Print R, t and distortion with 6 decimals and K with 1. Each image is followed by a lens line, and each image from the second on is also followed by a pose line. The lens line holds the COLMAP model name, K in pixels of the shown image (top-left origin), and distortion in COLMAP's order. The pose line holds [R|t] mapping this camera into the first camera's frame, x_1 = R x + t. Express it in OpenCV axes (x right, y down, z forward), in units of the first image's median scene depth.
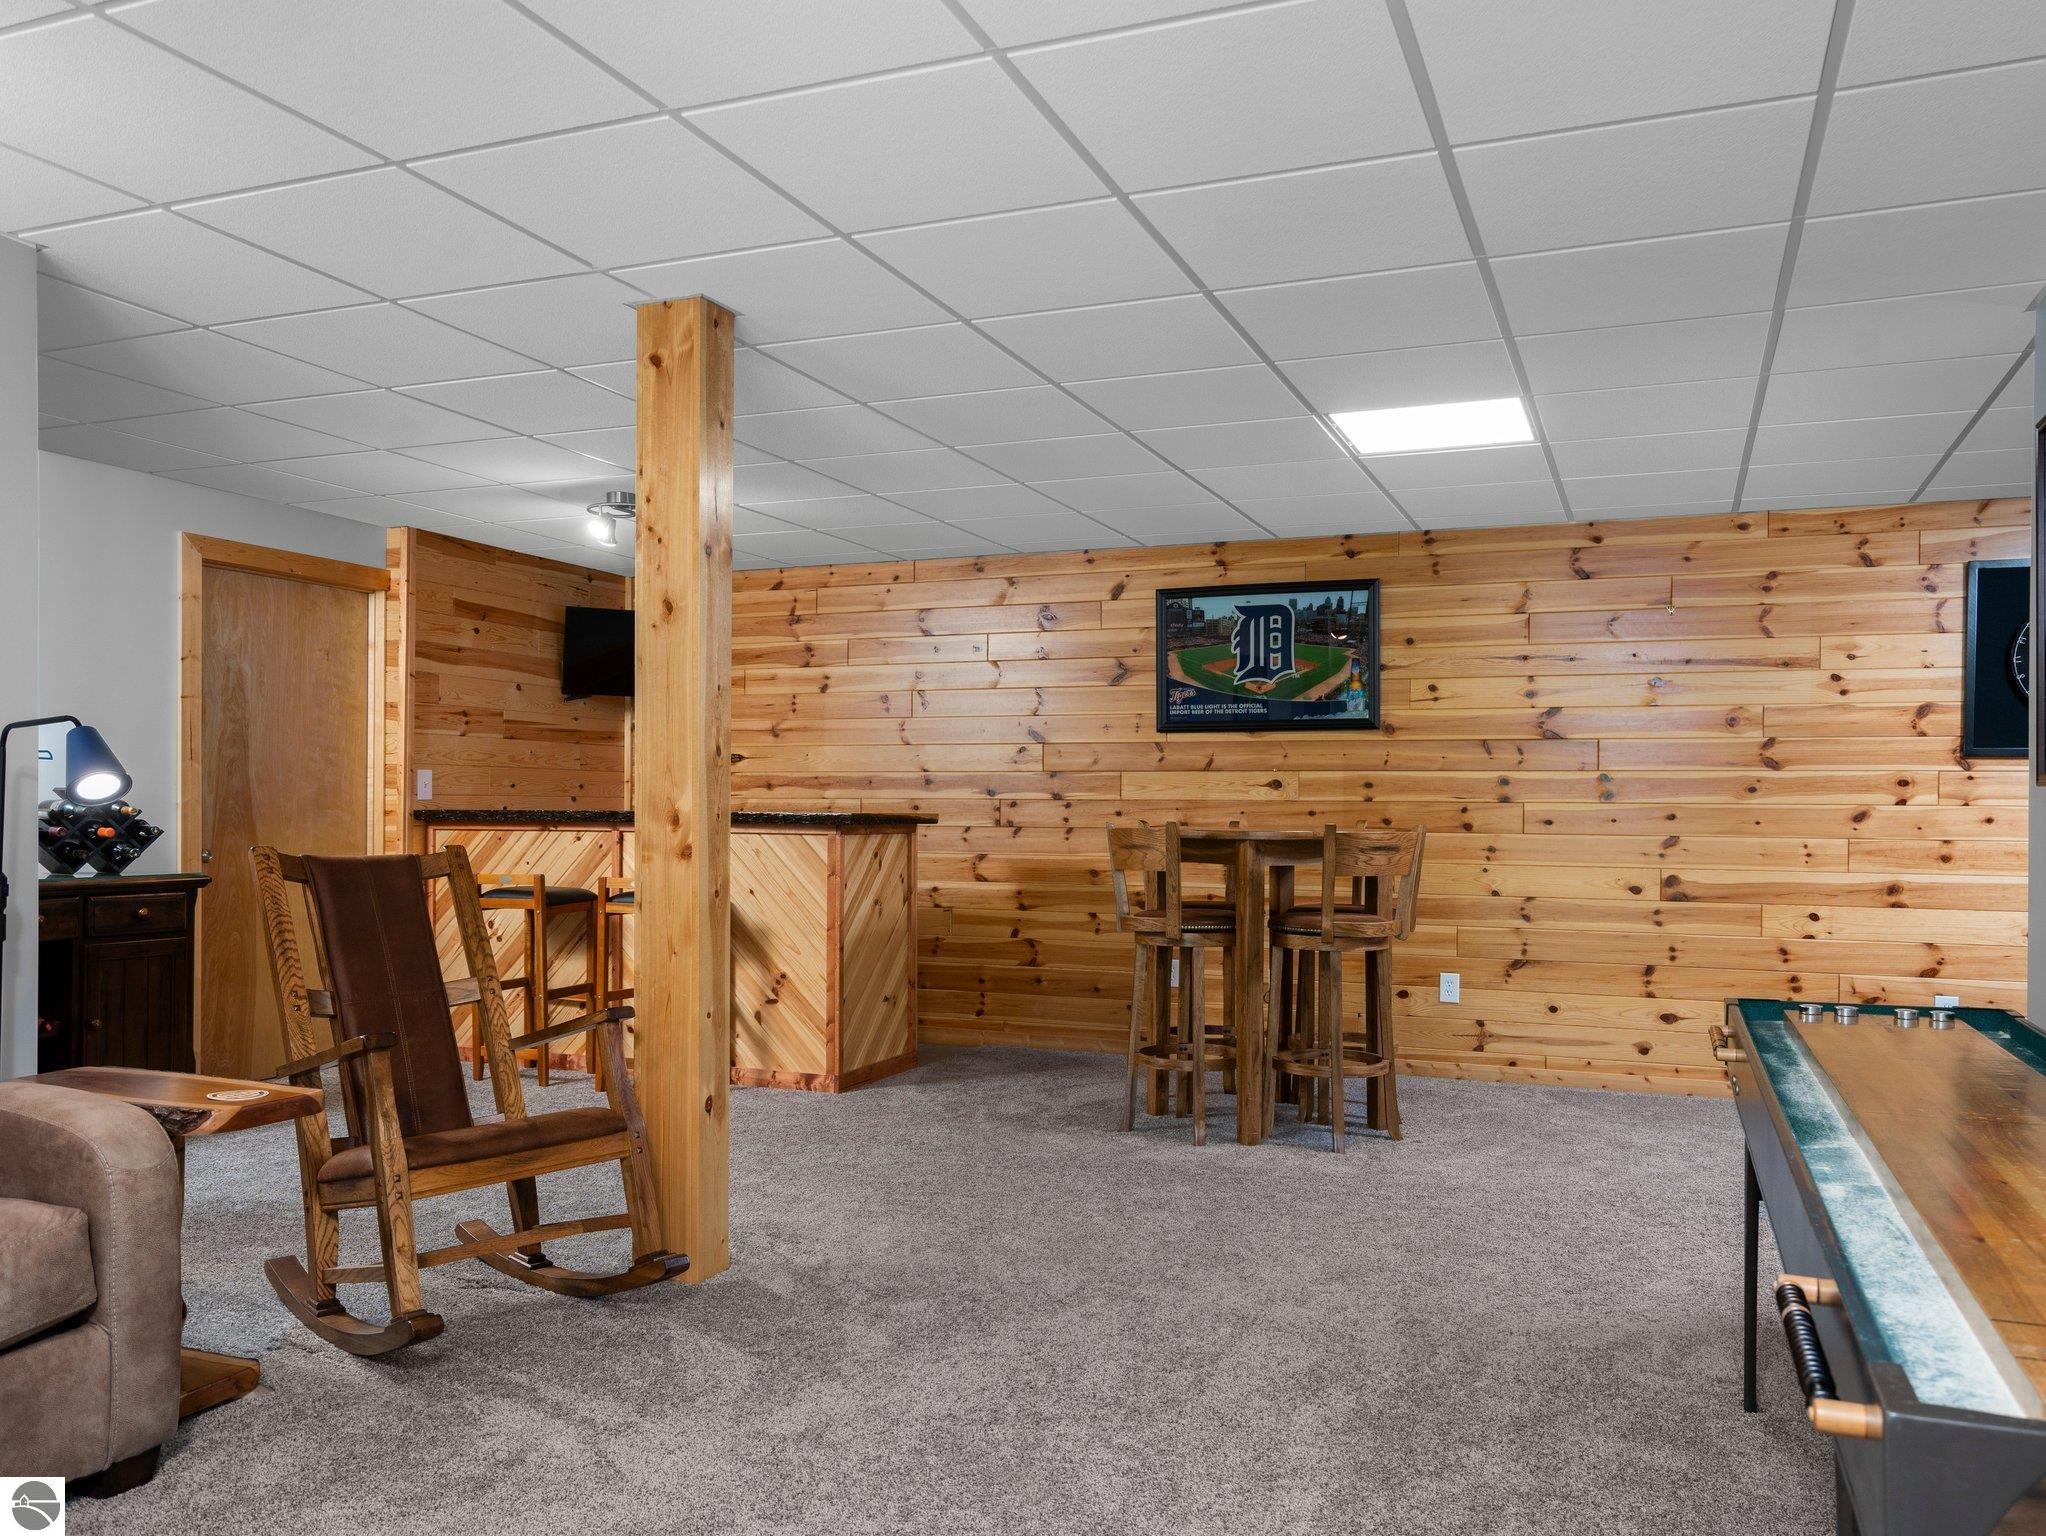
lens RADIAL K [[1561.3, 0, 1027.5], [0, 1561.3, 803.7], [0, 0, 1]] dist [0.004217, -0.003064]
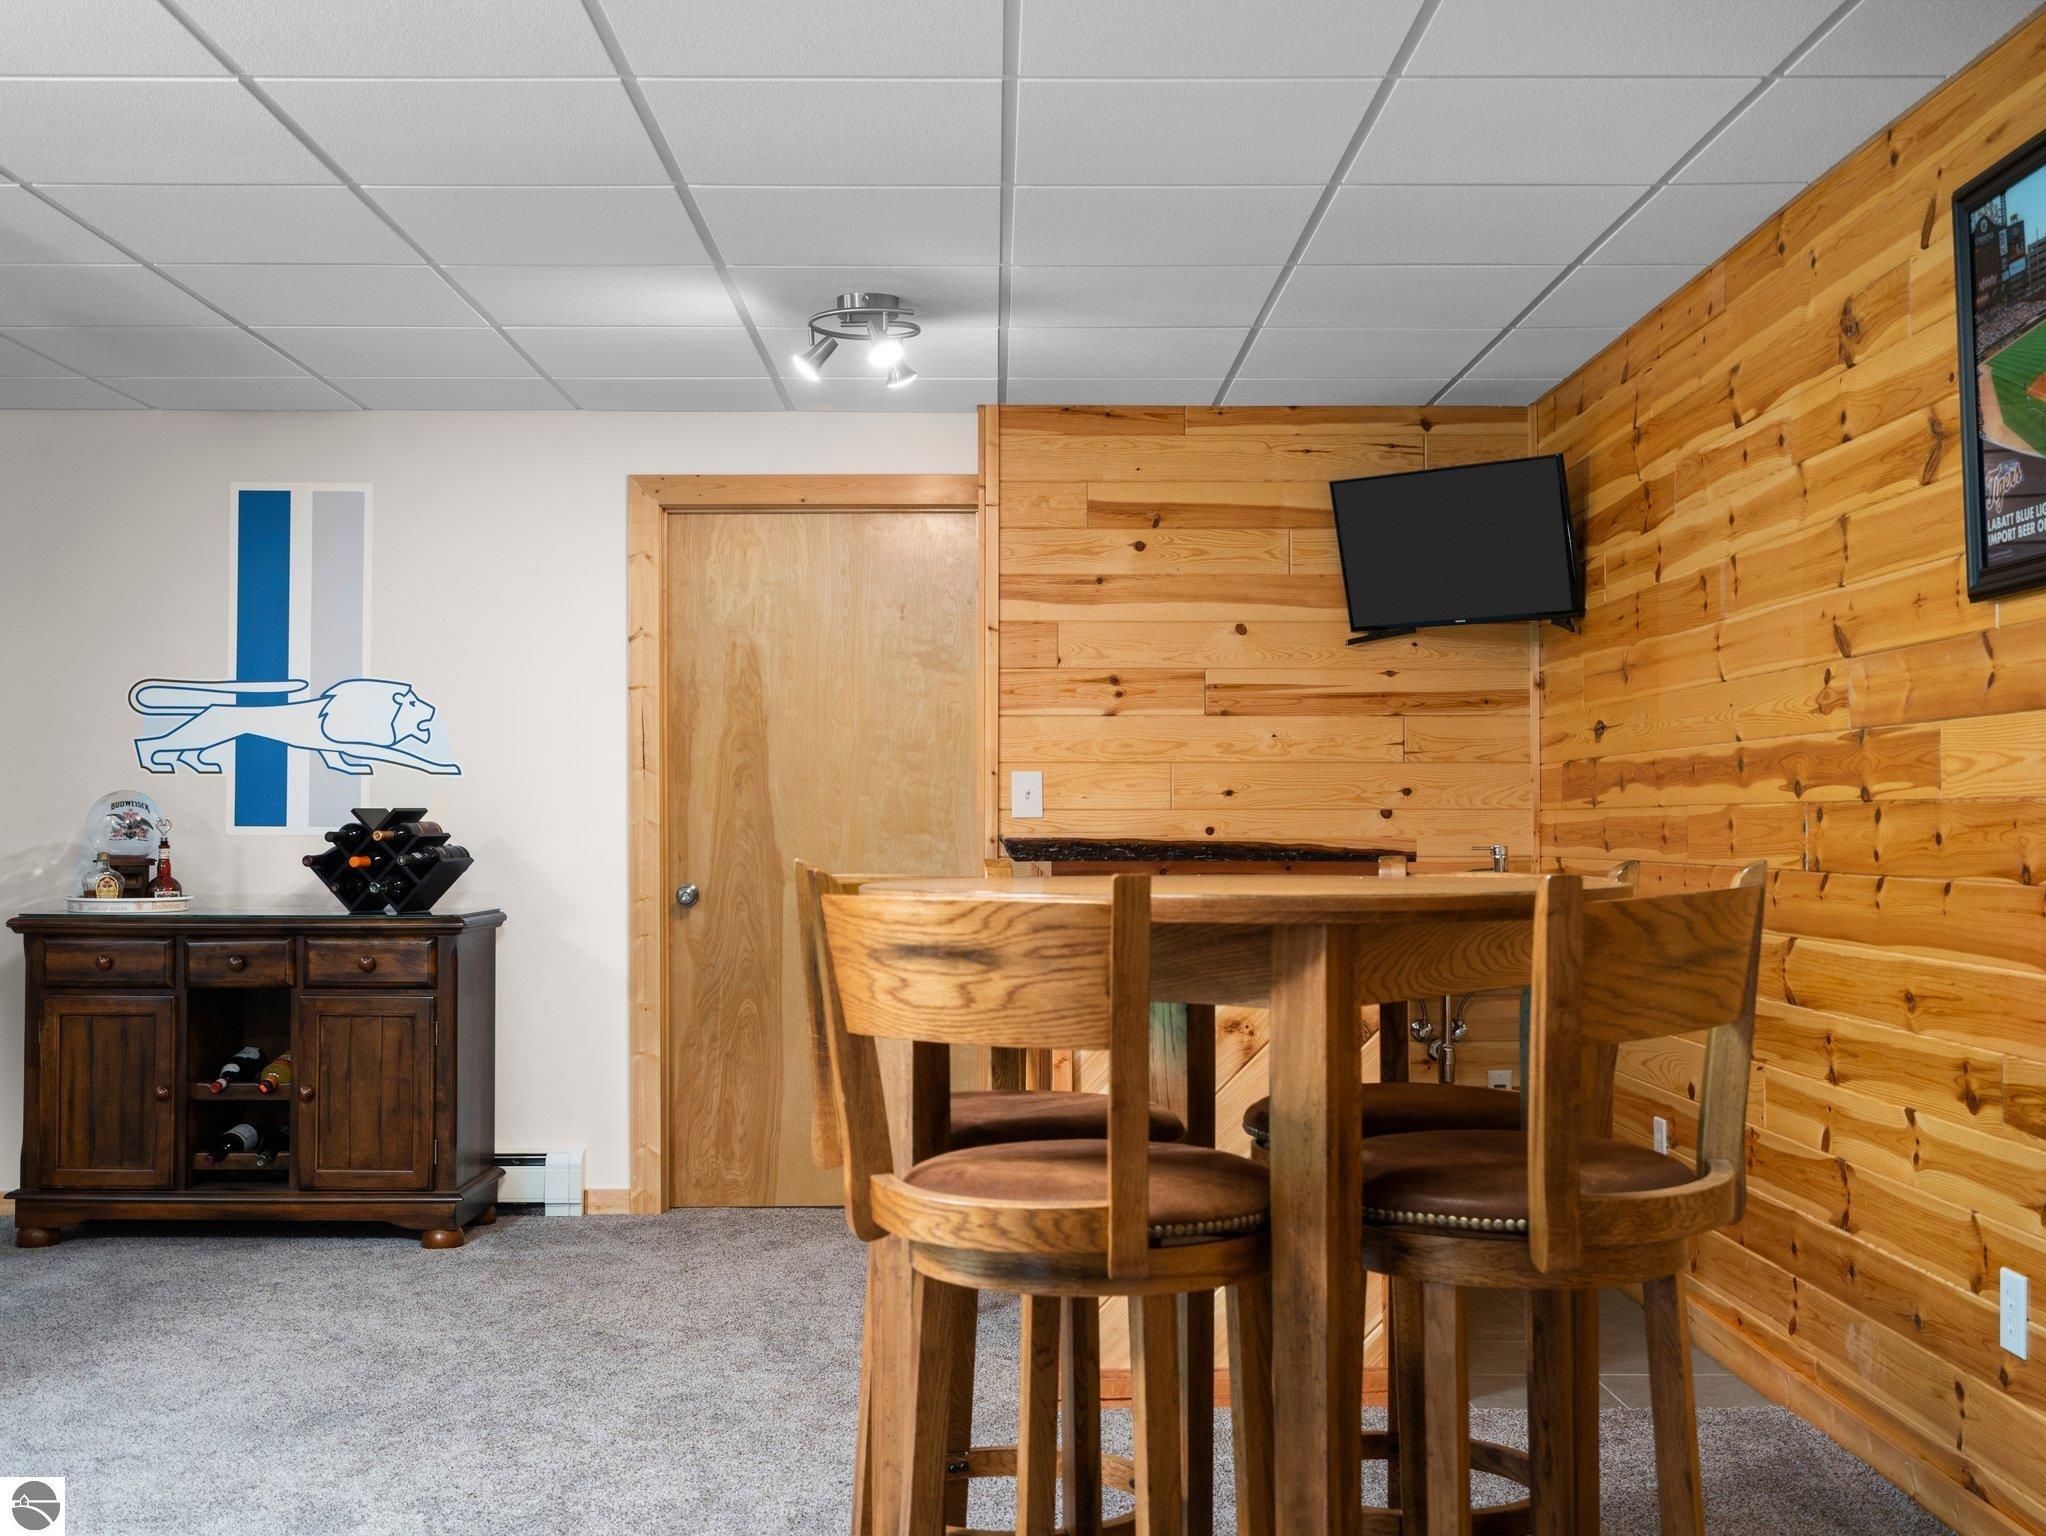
lens RADIAL K [[2248.2, 0, 1021.1], [0, 2248.2, 767.3], [0, 0, 1]] dist [-0.007425, 0.000000]
pose [[0.386827, -0.029873, -0.921668, 0.447165], [0.005860, 0.999535, -0.029937, 0.004320], [0.922134, 0.006179, 0.386822, 0.599669]]
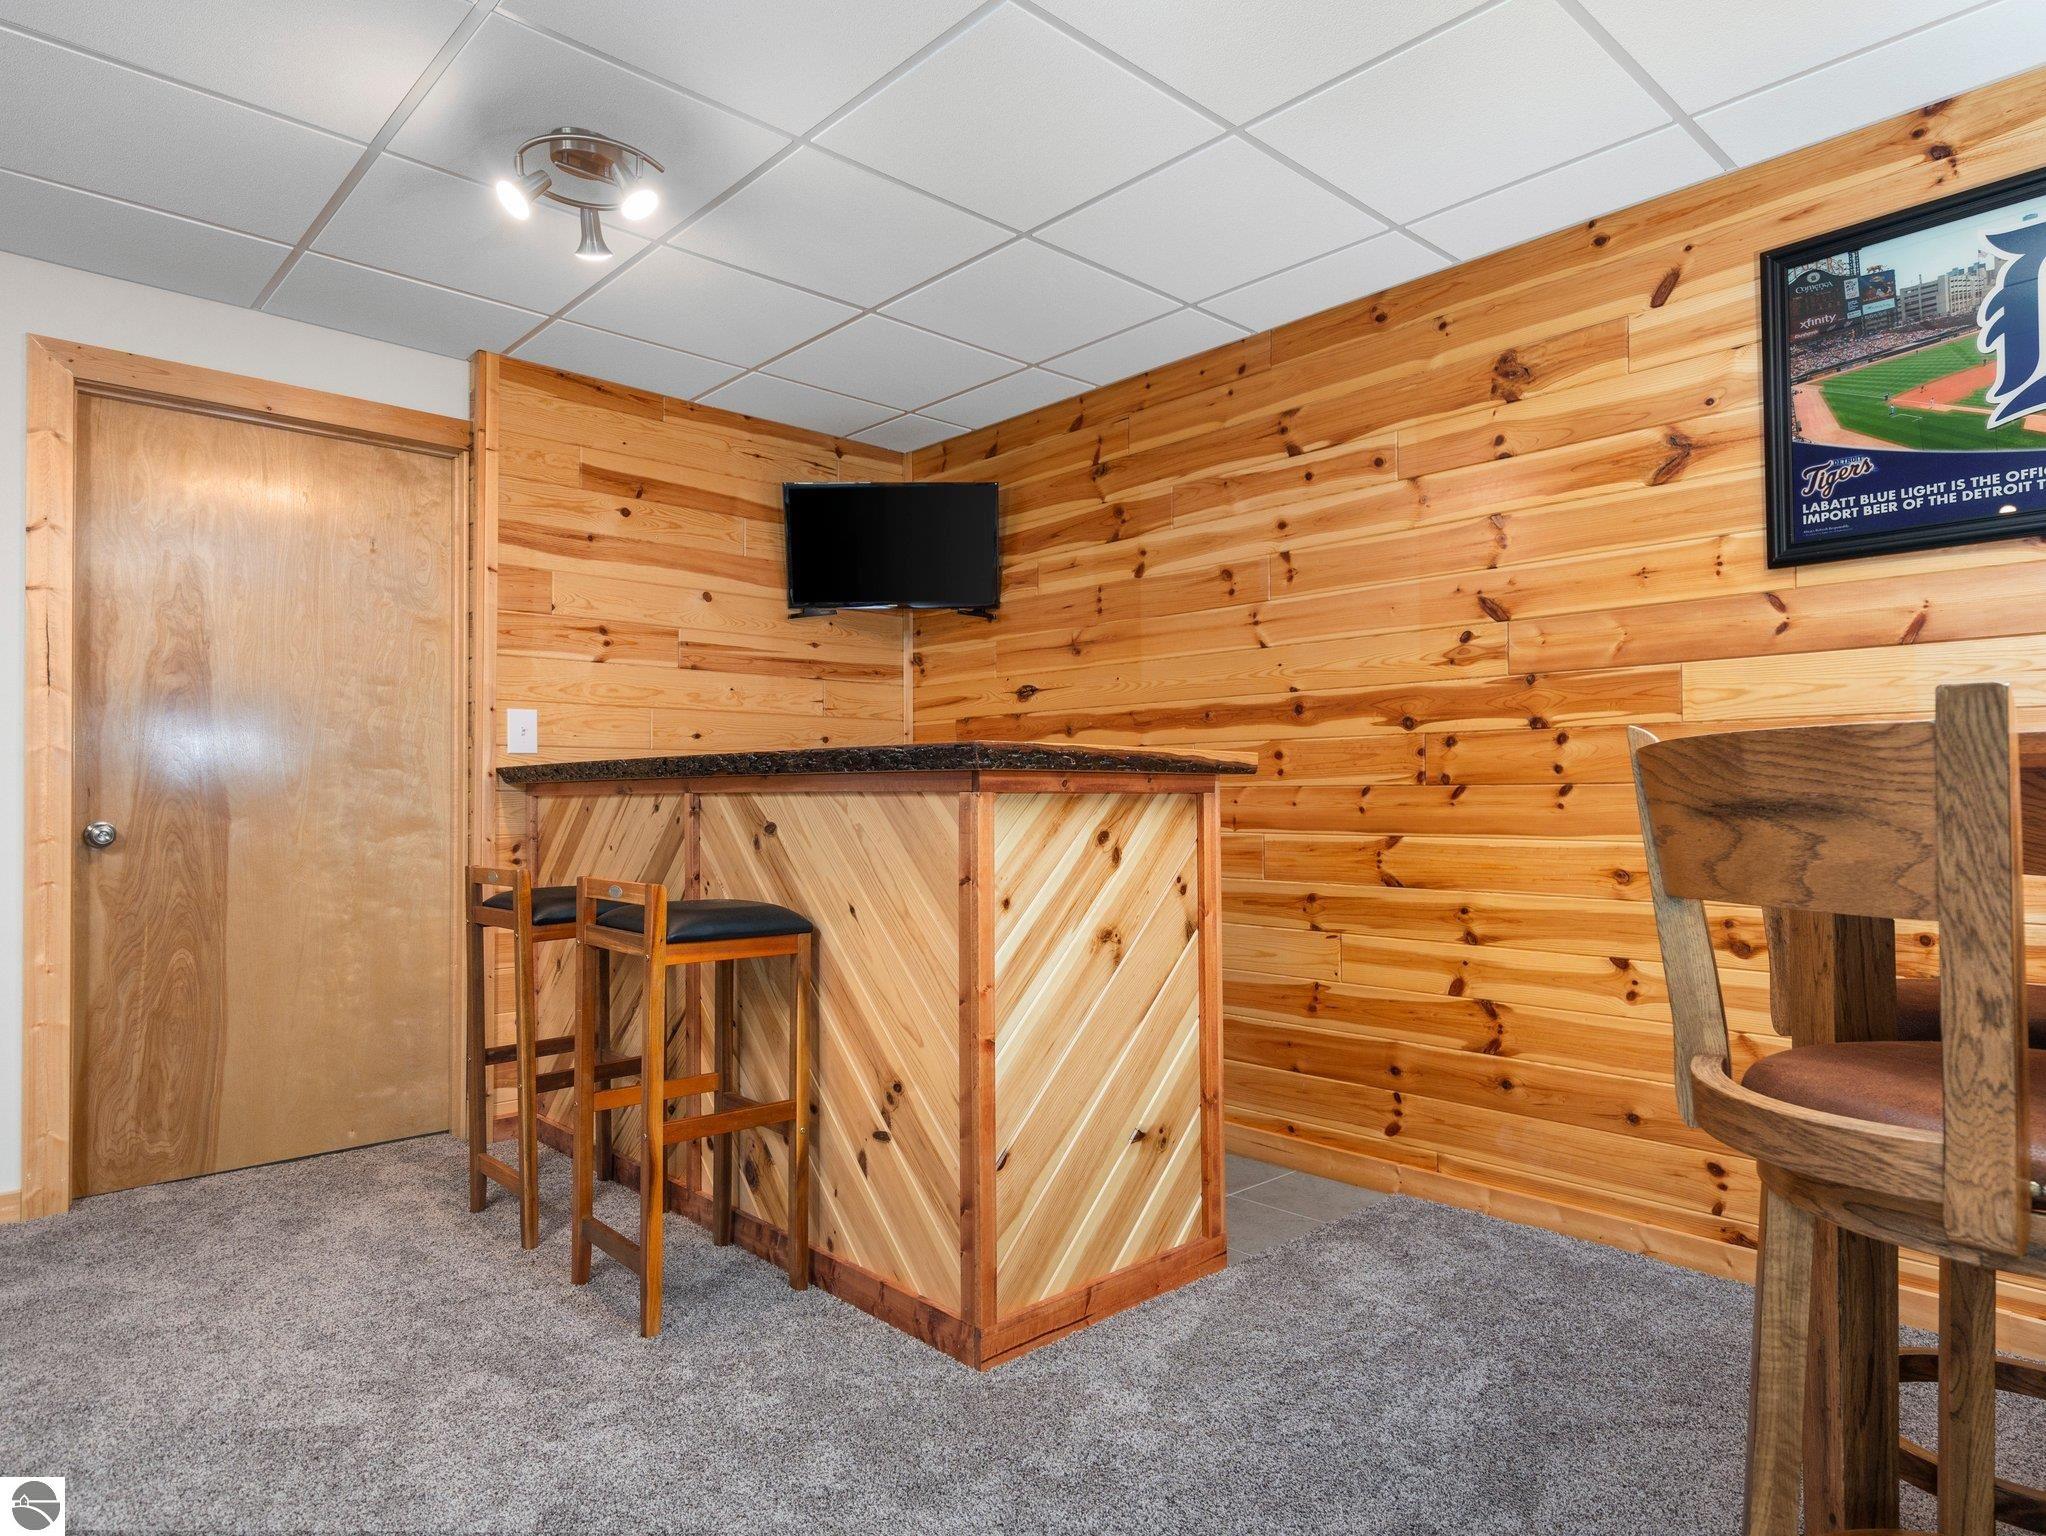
lens RADIAL K [[1217.0, 0, 1020.6], [0, 1217.0, 772.0], [0, 0, 1]] dist [0.003539, 0.001380]
pose [[0.906817, -0.018384, -0.421123, 0.033018], [0.010451, 0.999722, -0.021137, 0.018107], [0.421394, 0.014766, 0.906757, 0.574580]]
